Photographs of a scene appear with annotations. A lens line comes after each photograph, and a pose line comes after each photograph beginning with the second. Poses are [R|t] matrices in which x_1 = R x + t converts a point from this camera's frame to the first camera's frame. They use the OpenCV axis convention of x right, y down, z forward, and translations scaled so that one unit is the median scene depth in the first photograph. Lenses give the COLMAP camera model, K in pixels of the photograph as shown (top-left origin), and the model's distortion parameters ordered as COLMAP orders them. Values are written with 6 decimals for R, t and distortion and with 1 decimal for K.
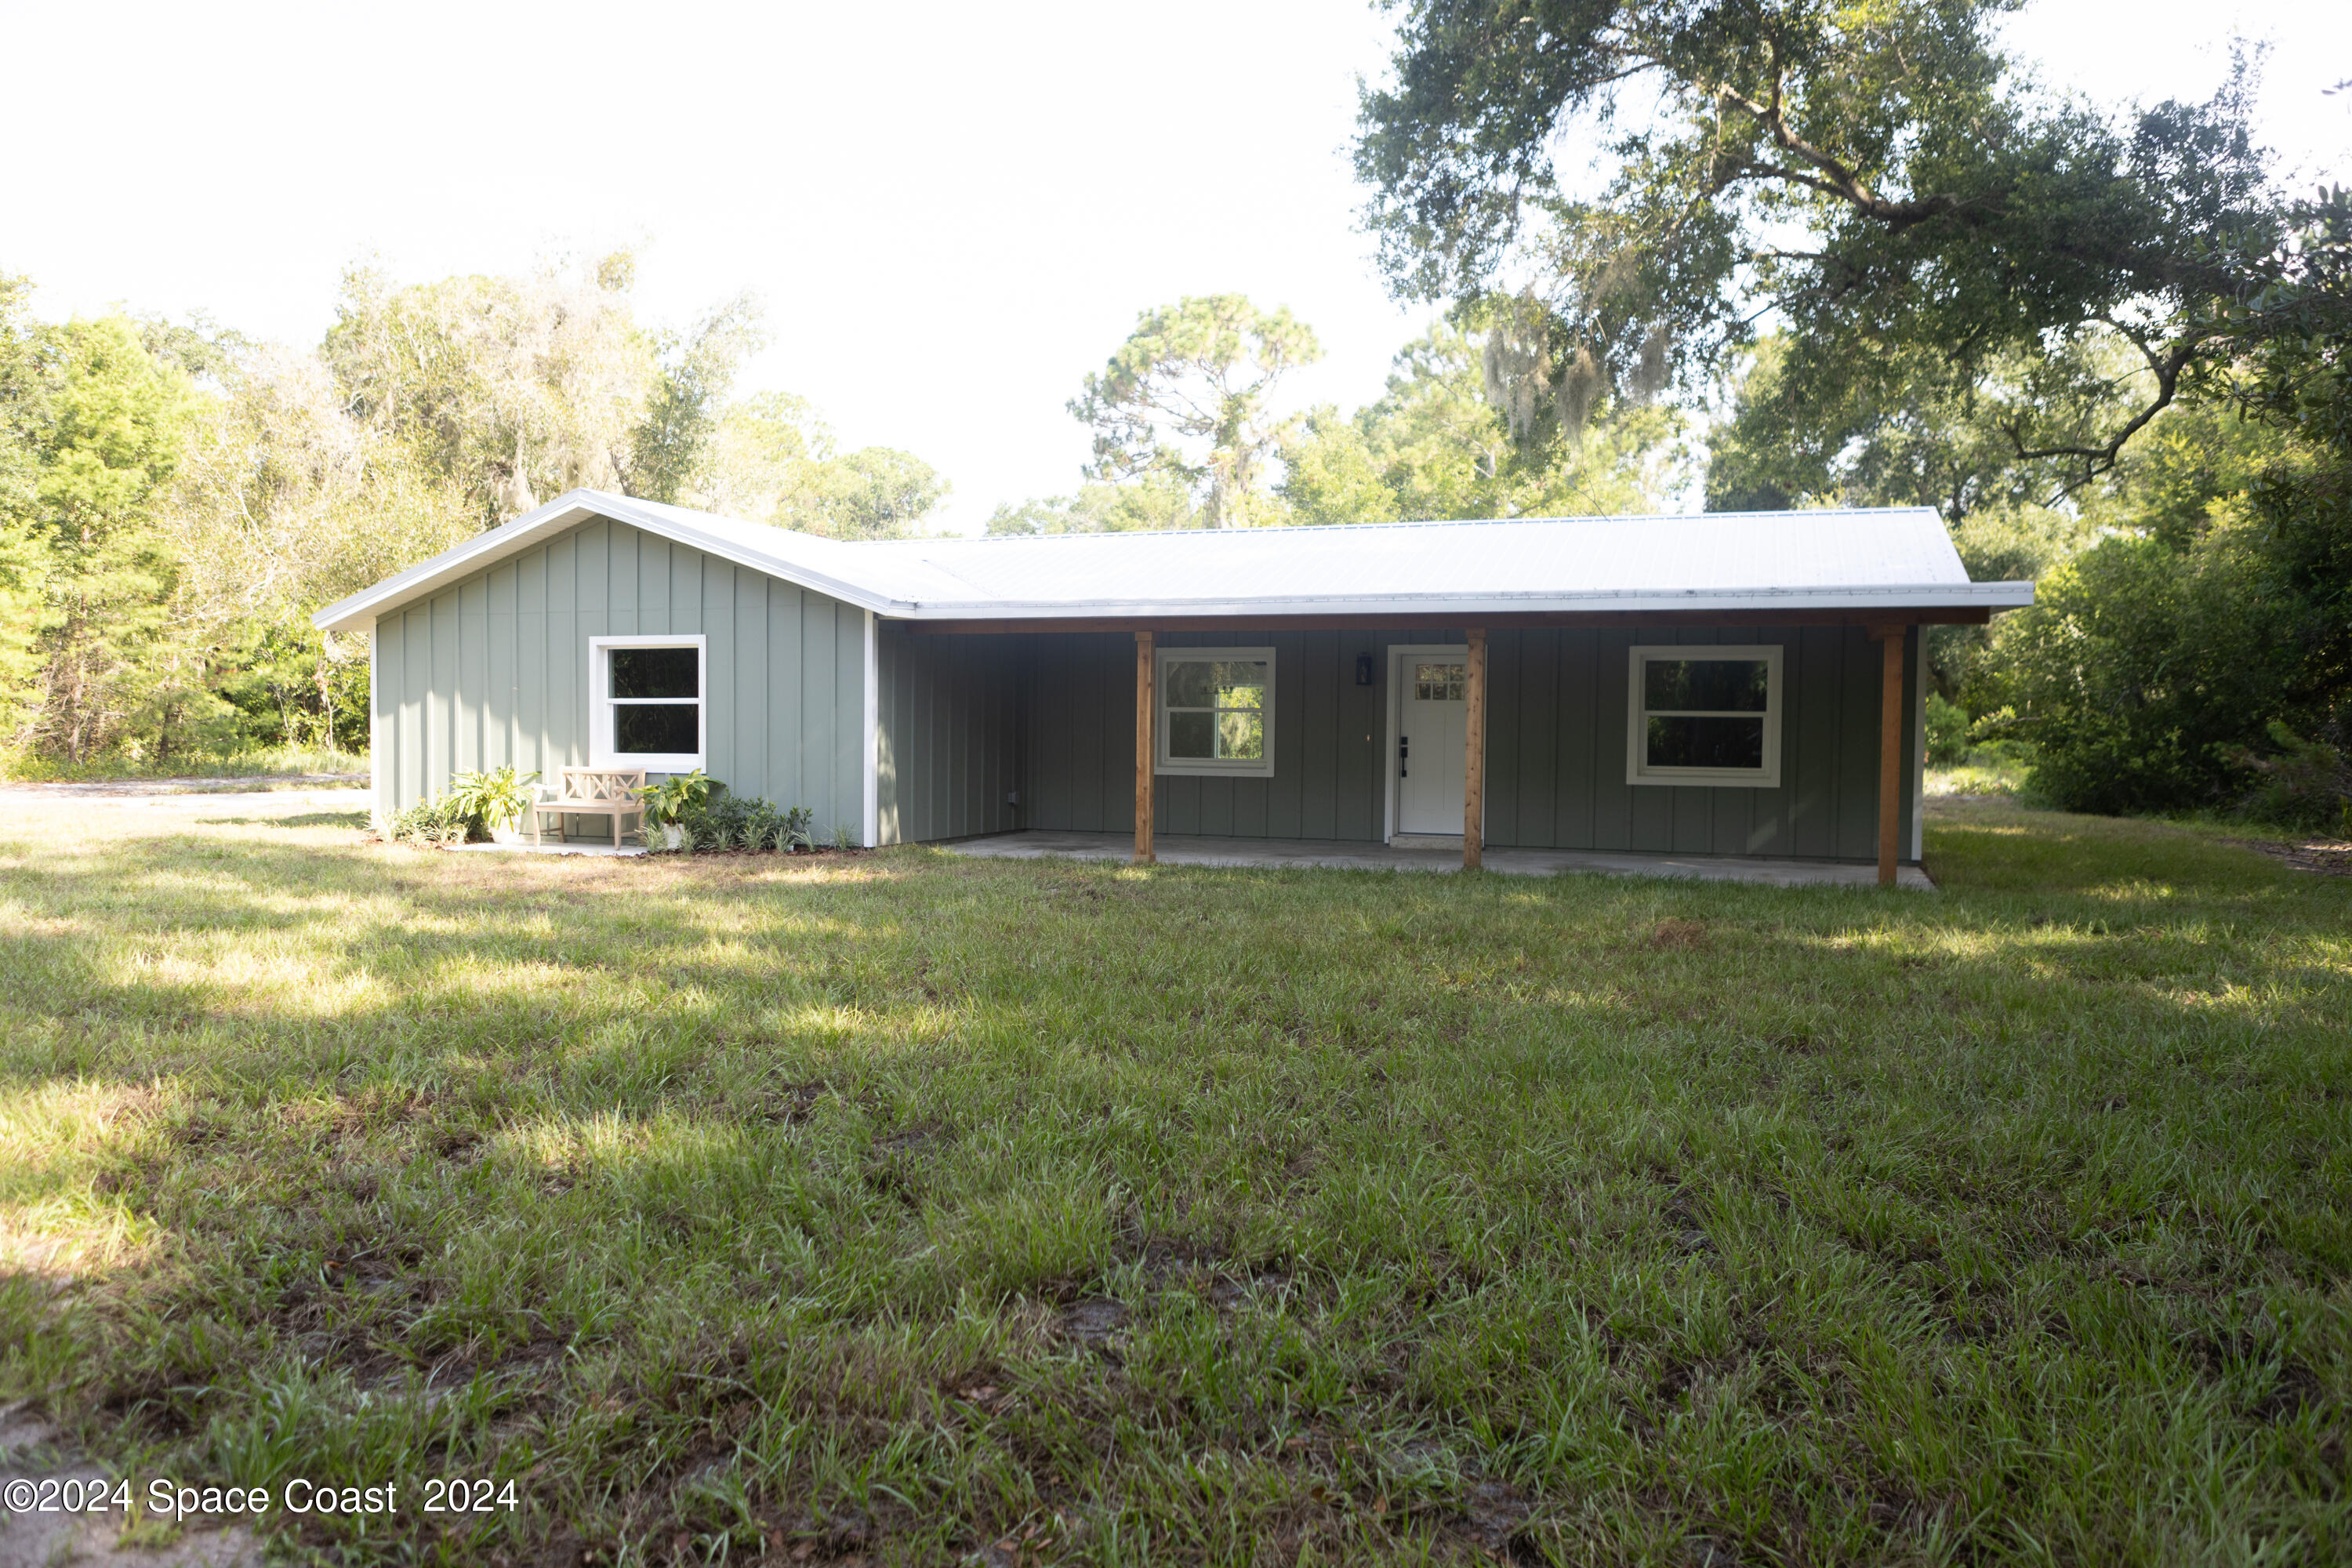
lens RADIAL K [[1554.2, 0, 1176.0], [0, 1554.2, 784.0], [0, 0, 1]] dist [0.005426, 0.001146]
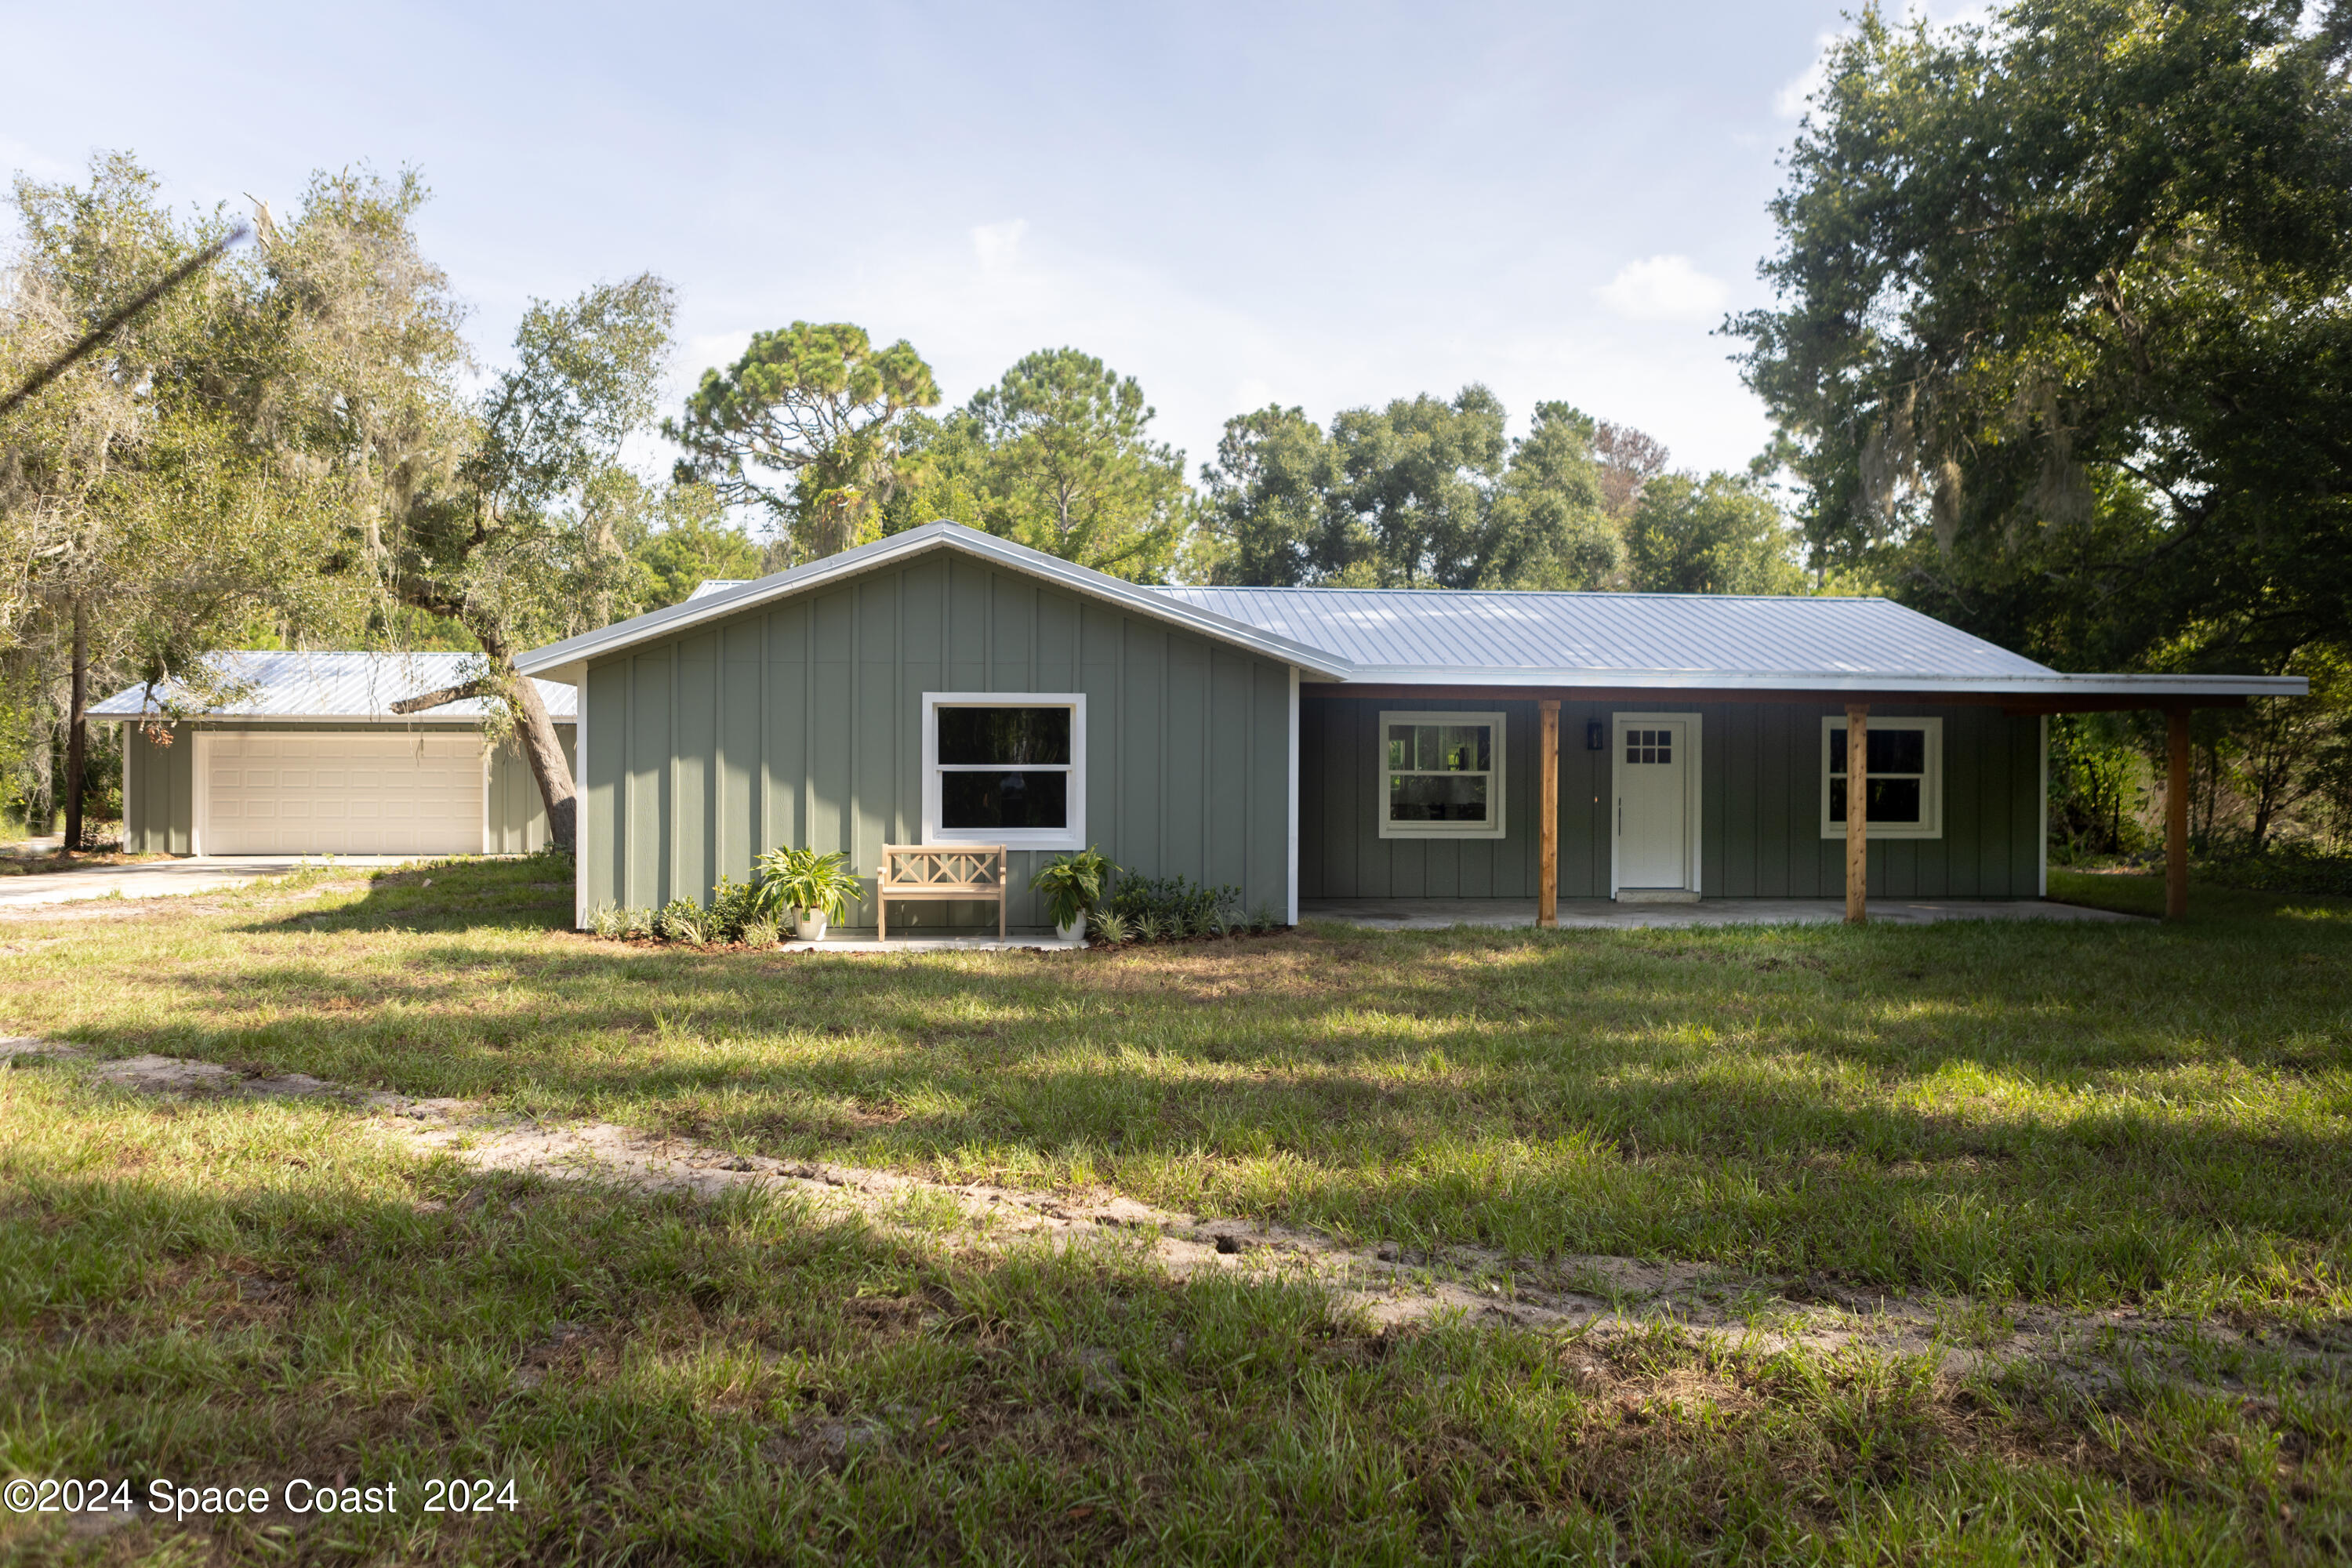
lens RADIAL K [[1618.8, 0, 1178.9], [0, 1618.8, 776.9], [0, 0, 1]] dist [-0.020361, 0.007302]
pose [[0.902955, -0.006479, 0.429686, -0.627315], [0.023611, 0.999124, -0.034552, -0.014994], [-0.429086, 0.041344, 0.902317, 0.146946]]
